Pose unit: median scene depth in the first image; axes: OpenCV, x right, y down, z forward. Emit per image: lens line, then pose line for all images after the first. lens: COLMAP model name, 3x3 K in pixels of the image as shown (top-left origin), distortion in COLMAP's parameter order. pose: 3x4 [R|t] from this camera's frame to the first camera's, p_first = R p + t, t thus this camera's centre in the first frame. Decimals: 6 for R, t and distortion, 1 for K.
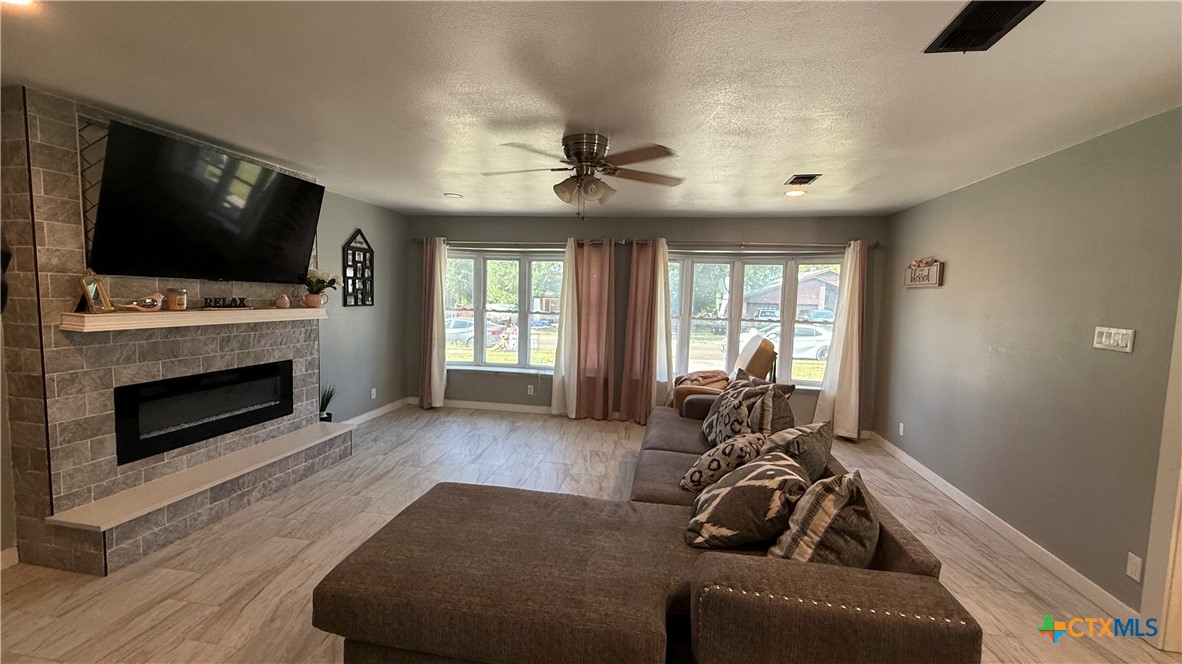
lens RADIAL K [[469.7, 0, 587.3], [0, 469.7, 333.9], [0, 0, 1]] dist [-0.001932, 0.000796]
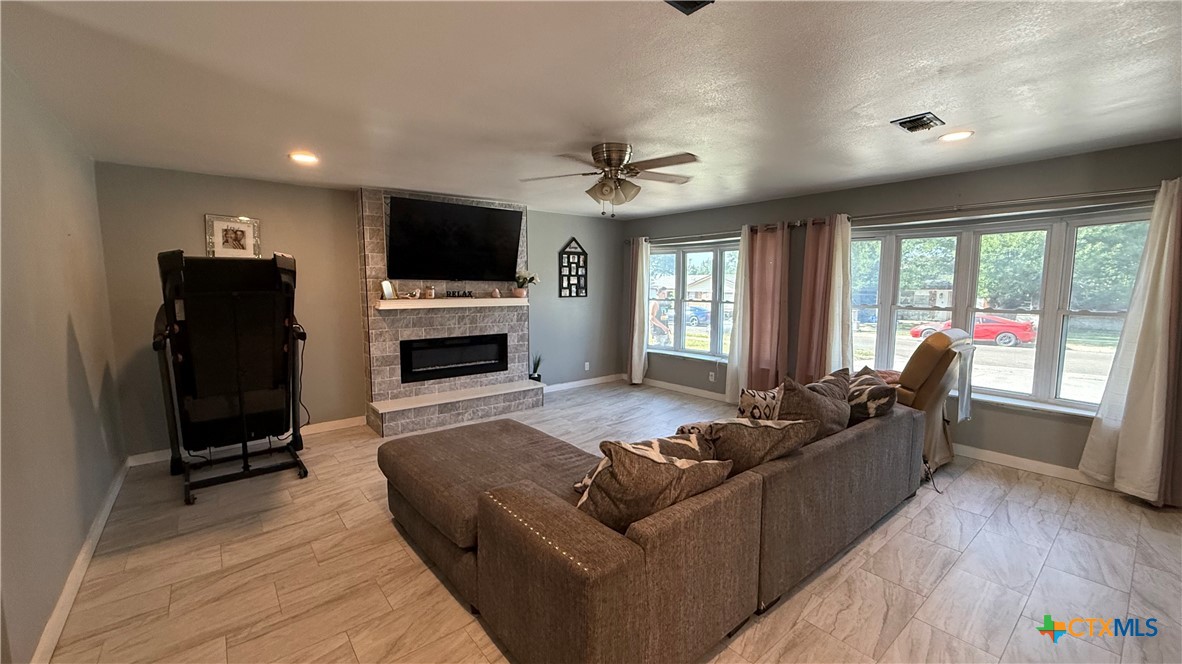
lens RADIAL K [[469.7, 0, 589.4], [0, 469.7, 334.4], [0, 0, 1]] dist [-0.001932, 0.000796]
pose [[0.756143, 0.039595, -0.653207, 0.594882], [-0.032149, 0.999210, 0.023354, 0.018222], [0.653616, 0.003341, 0.756819, 0.071565]]
